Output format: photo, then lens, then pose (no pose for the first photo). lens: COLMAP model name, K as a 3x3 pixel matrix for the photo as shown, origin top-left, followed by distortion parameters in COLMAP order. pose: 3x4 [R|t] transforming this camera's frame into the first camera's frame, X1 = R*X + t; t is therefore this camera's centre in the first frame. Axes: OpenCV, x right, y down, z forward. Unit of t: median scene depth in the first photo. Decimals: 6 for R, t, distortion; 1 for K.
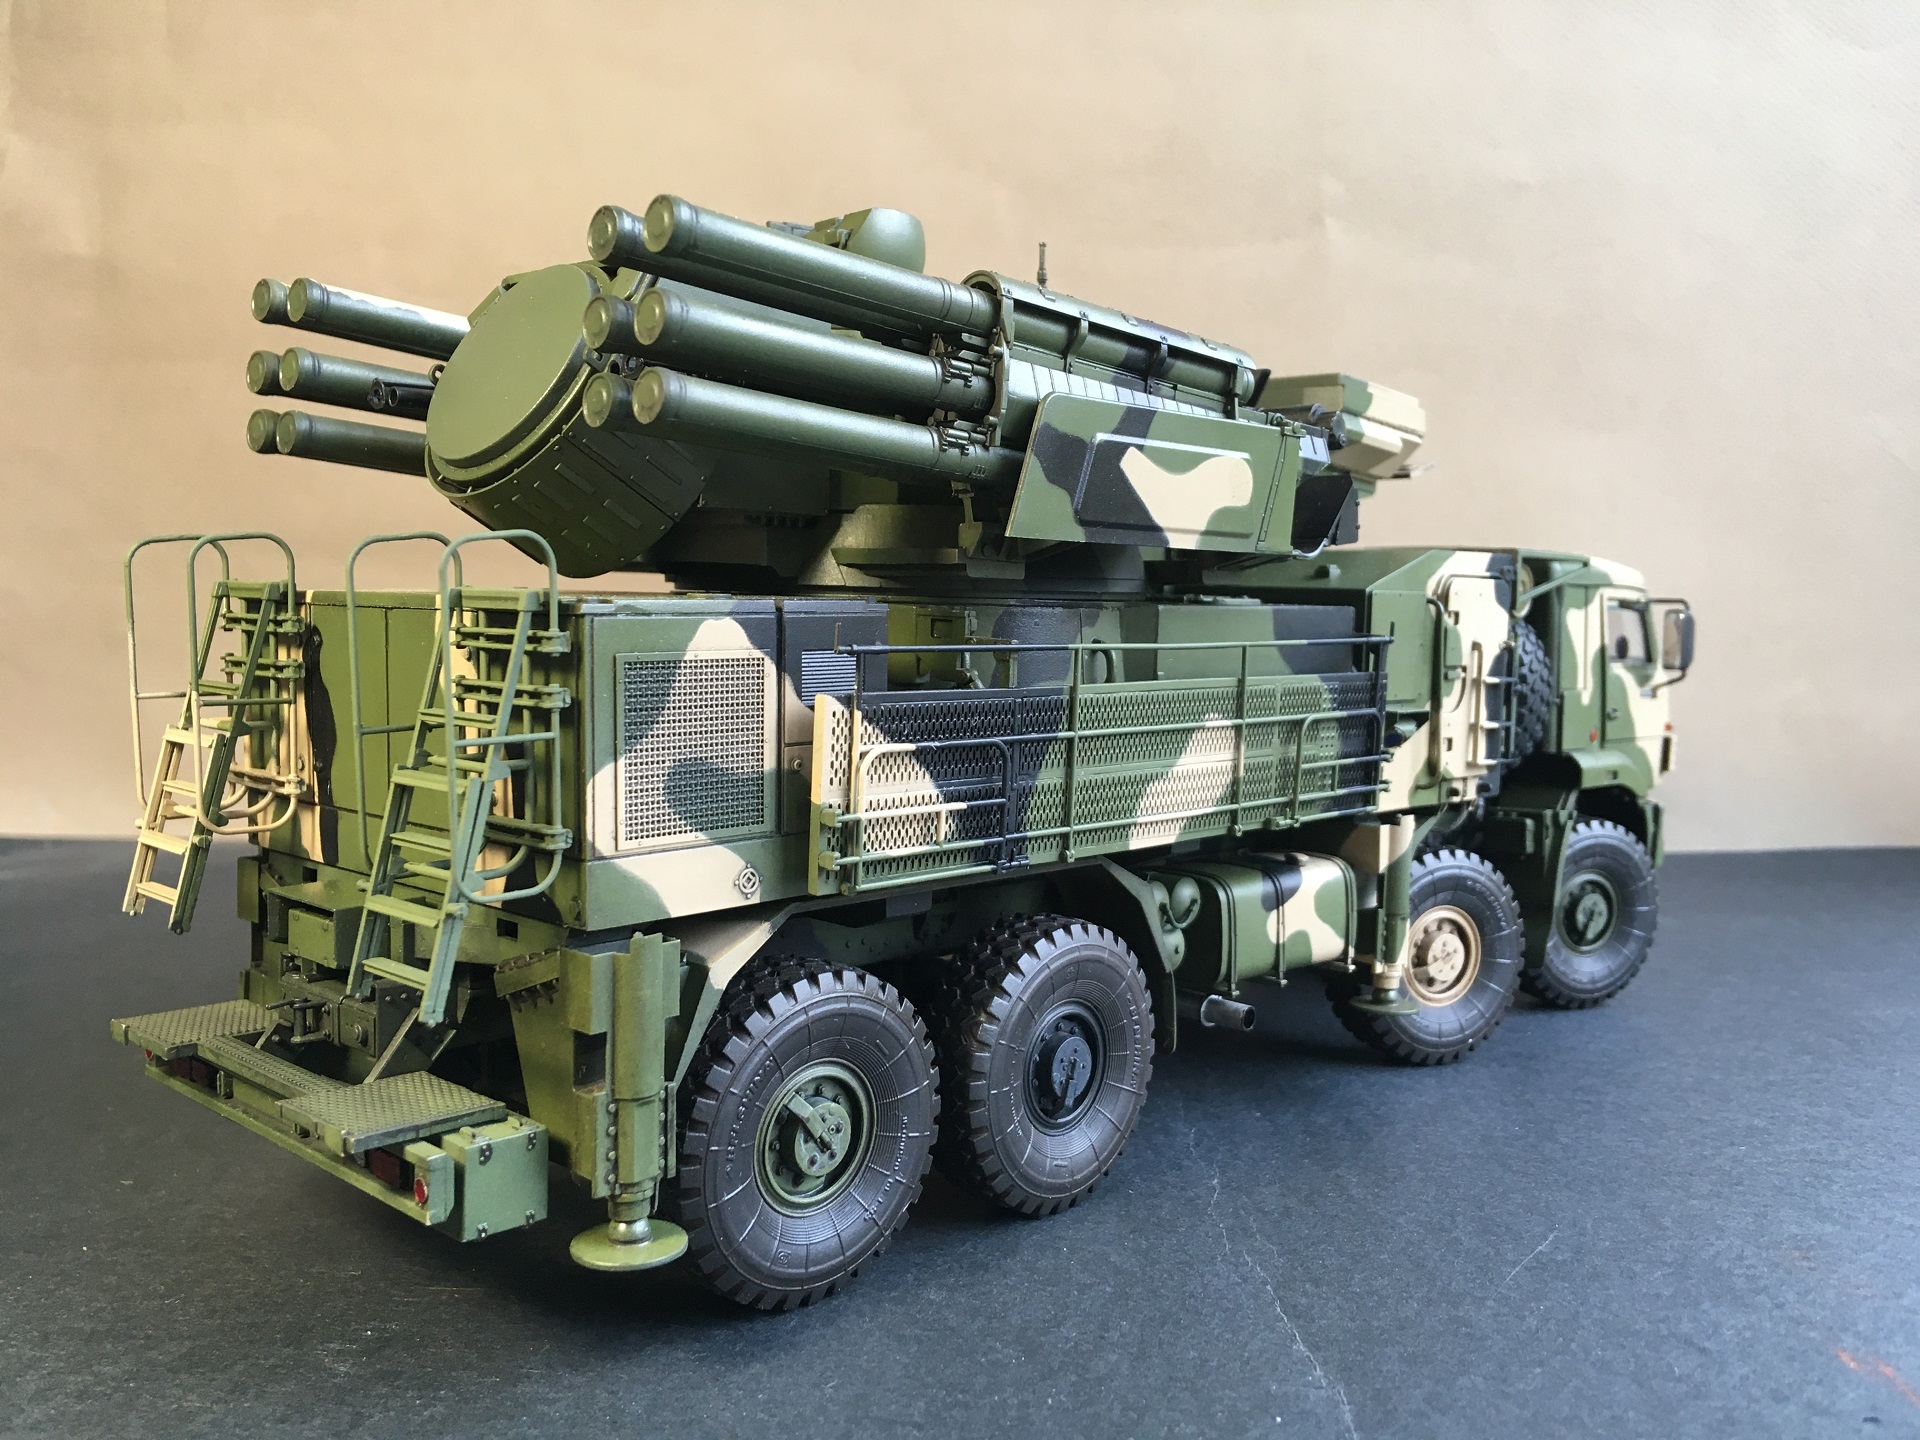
lens RADIAL K [[1666.7, 0, 956.6], [0, 1666.7, 719.2], [0, 0, 1]] dist [0.075568, -0.052003]
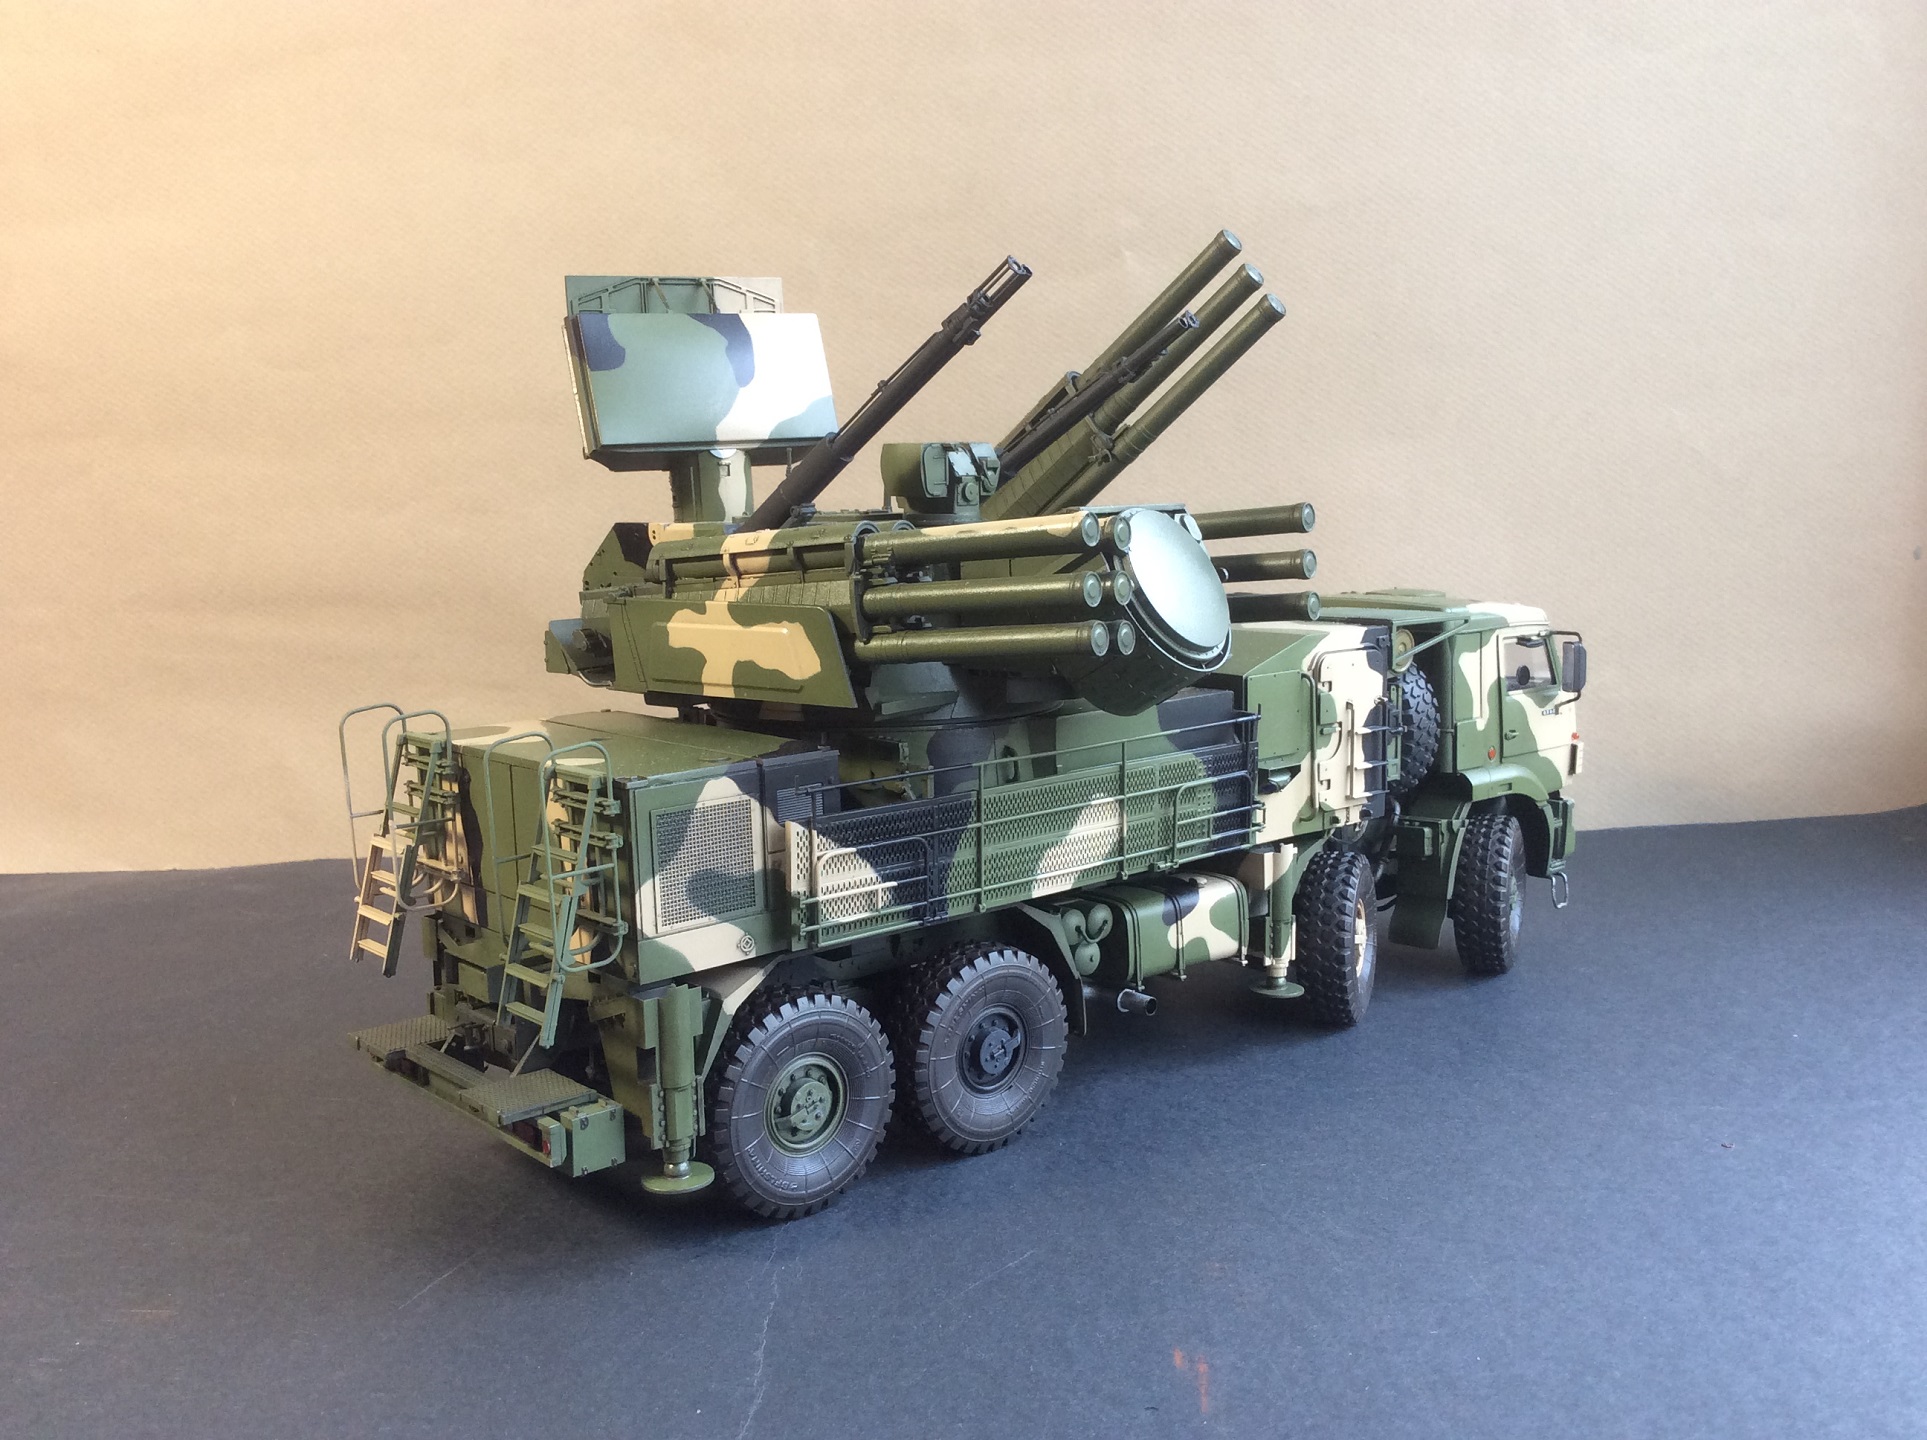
lens RADIAL K [[1778.7, 0, 962.6], [0, 1778.7, 720.8], [0, 0, 1]] dist [0.079463, 0.011102]
pose [[0.995213, -0.030790, -0.092749, 0.201941], [0.036266, 0.997660, 0.057955, -0.170912], [0.090747, -0.061041, 0.994001, -0.522626]]
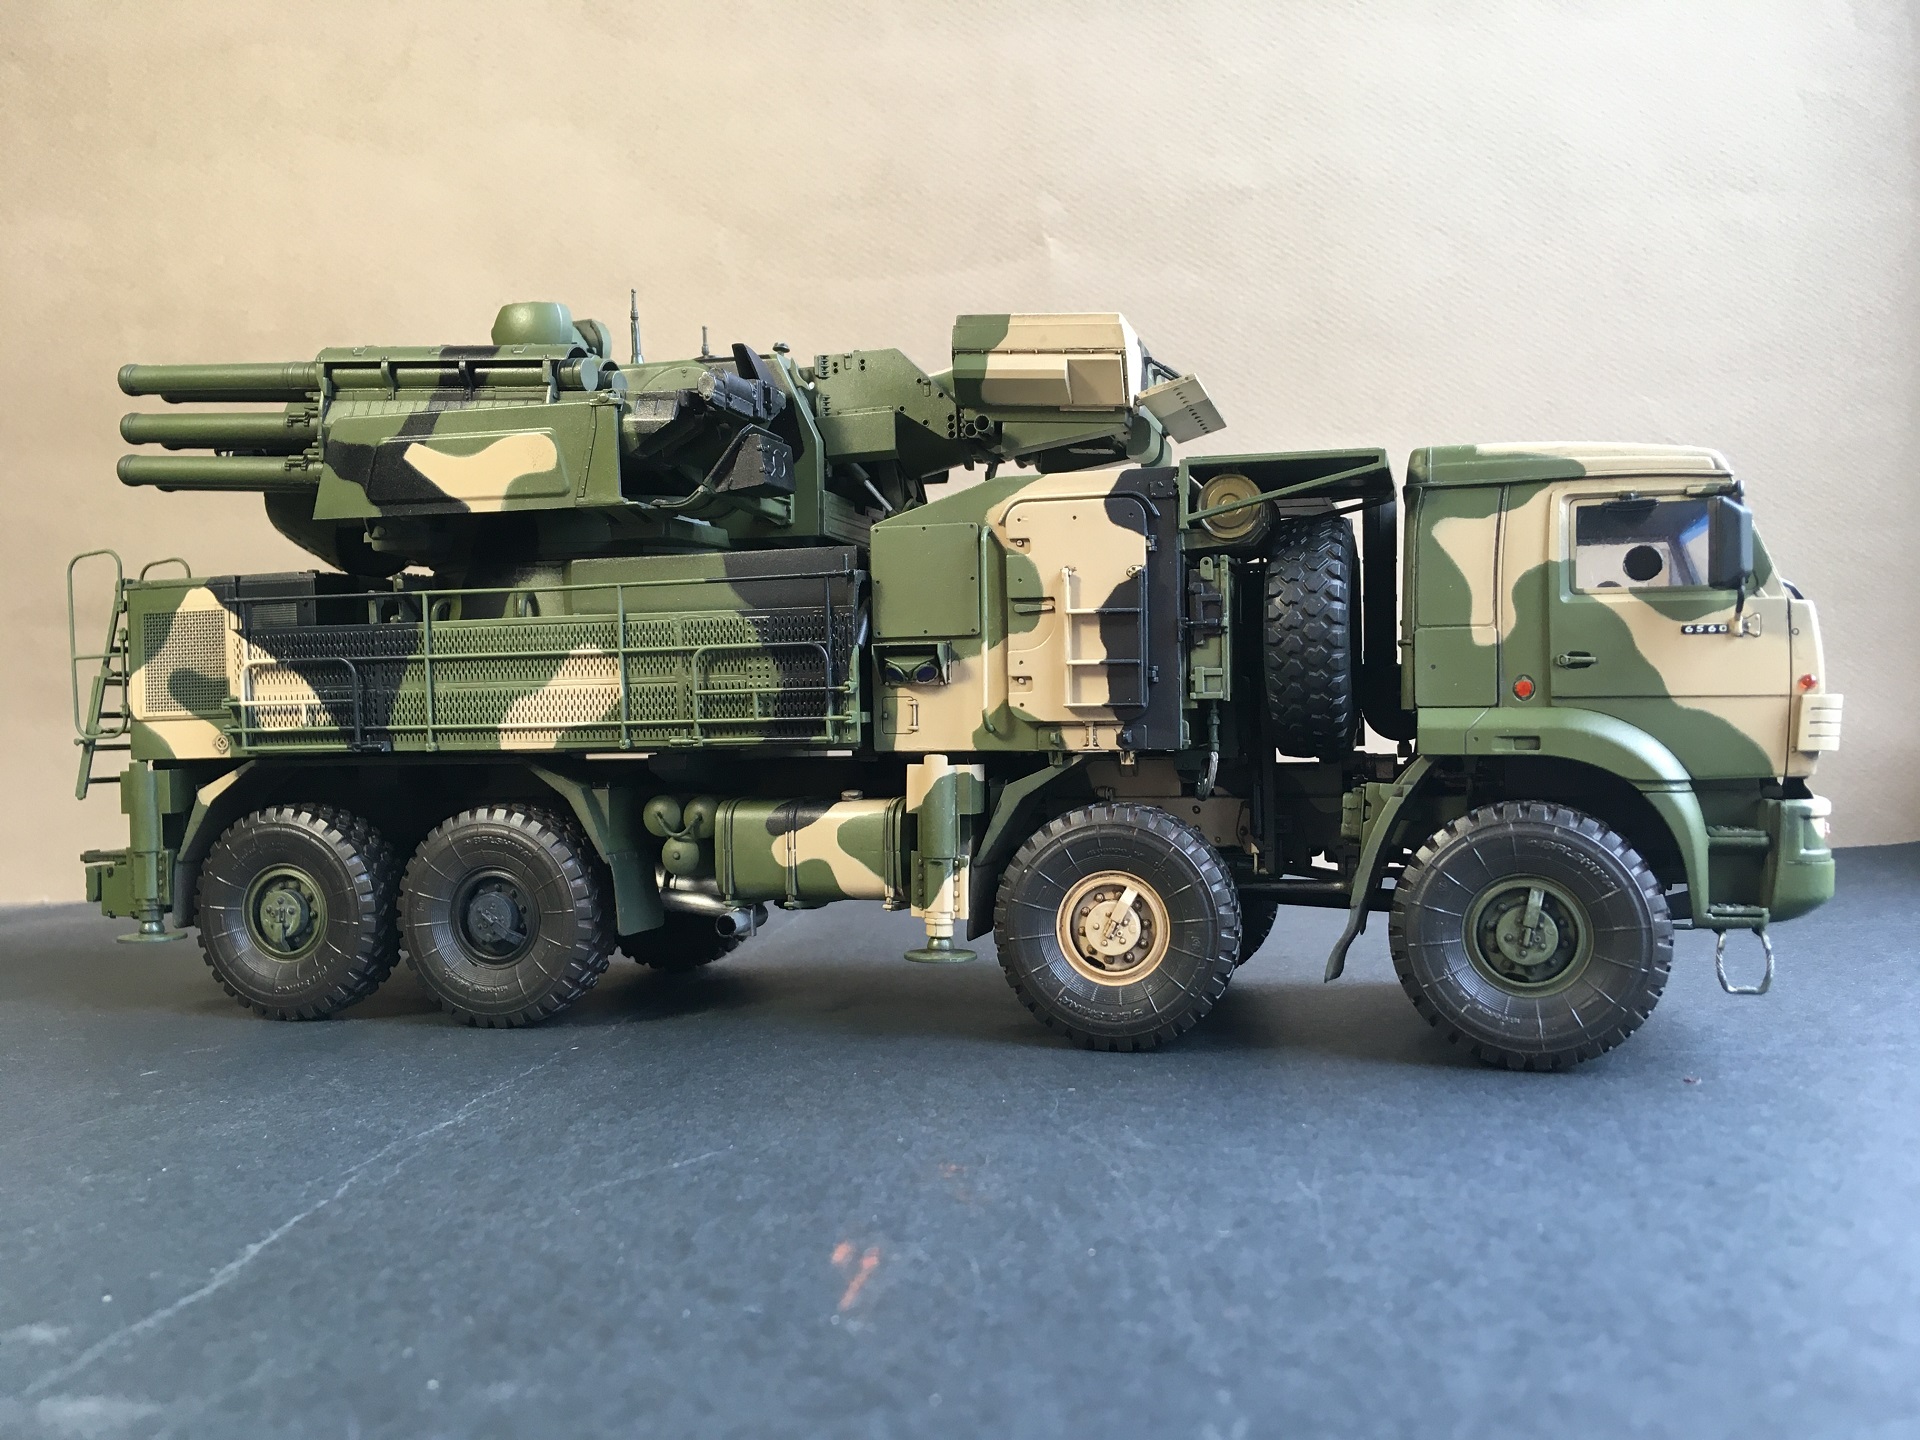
lens RADIAL K [[1666.7, 0, 964.0], [0, 1666.7, 736.6], [0, 0, 1]] dist [0.075568, -0.052003]
pose [[0.465378, -0.025367, -0.884749, 1.514399], [-0.040341, 0.997943, -0.049832, 0.126630], [0.884192, 0.058883, 0.463397, 0.765750]]
